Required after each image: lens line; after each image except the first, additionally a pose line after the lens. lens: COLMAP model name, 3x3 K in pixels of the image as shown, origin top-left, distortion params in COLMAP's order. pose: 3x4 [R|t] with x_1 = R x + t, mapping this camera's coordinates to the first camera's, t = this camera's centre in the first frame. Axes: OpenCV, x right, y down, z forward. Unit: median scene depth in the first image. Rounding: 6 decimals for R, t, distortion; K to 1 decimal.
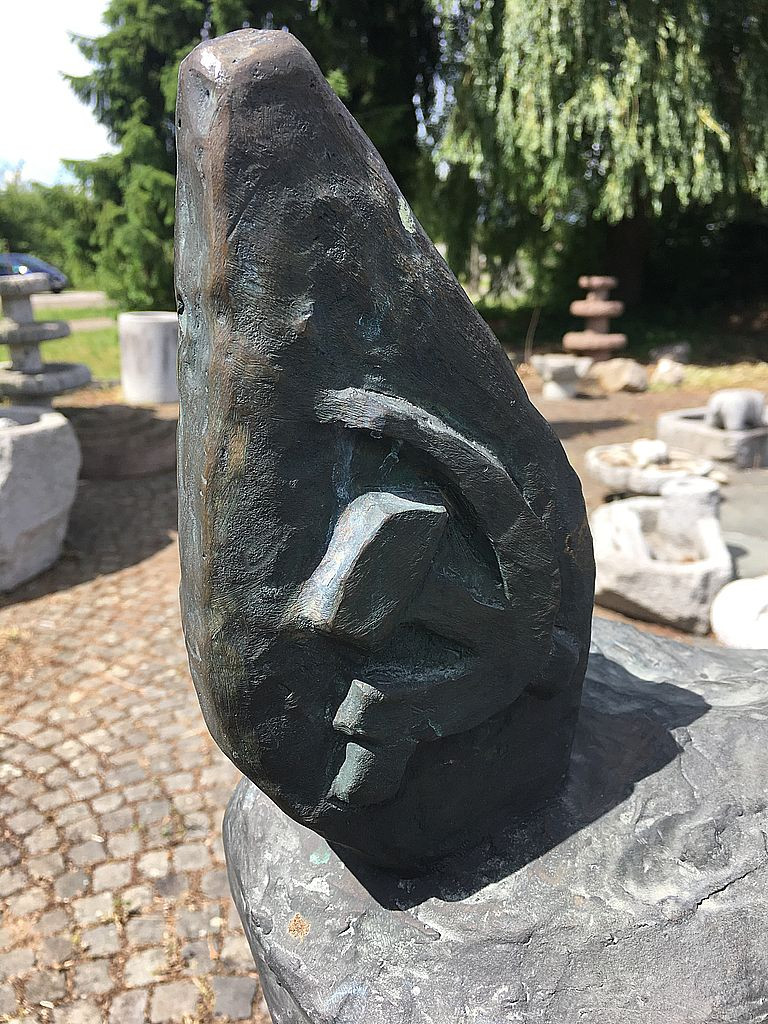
lens RADIAL K [[878.0, 0, 387.7], [0, 878.0, 509.8], [0, 0, 1]] dist [0.065934, -0.092609]
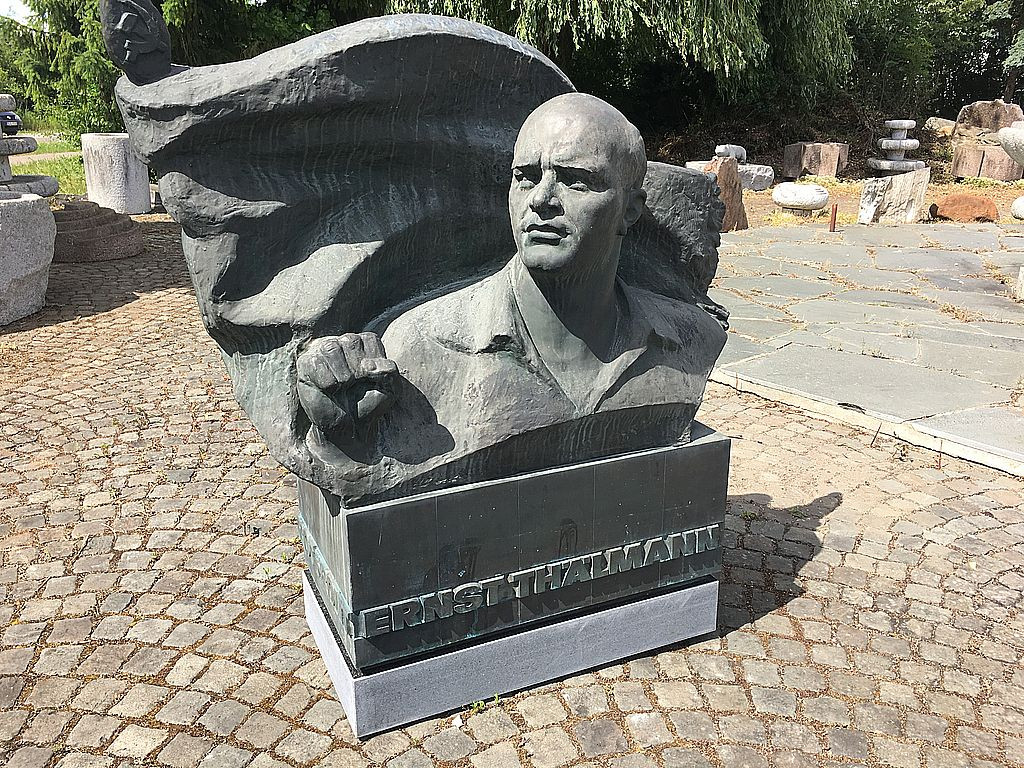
lens RADIAL K [[878.0, 0, 515.2], [0, 878.0, 398.2], [0, 0, 1]] dist [0.065934, -0.092609]
pose [[0.987806, -0.037050, 0.151220, 0.083685], [0.031189, 0.998674, 0.040945, 0.130121], [-0.152537, -0.035729, 0.987652, -0.306630]]
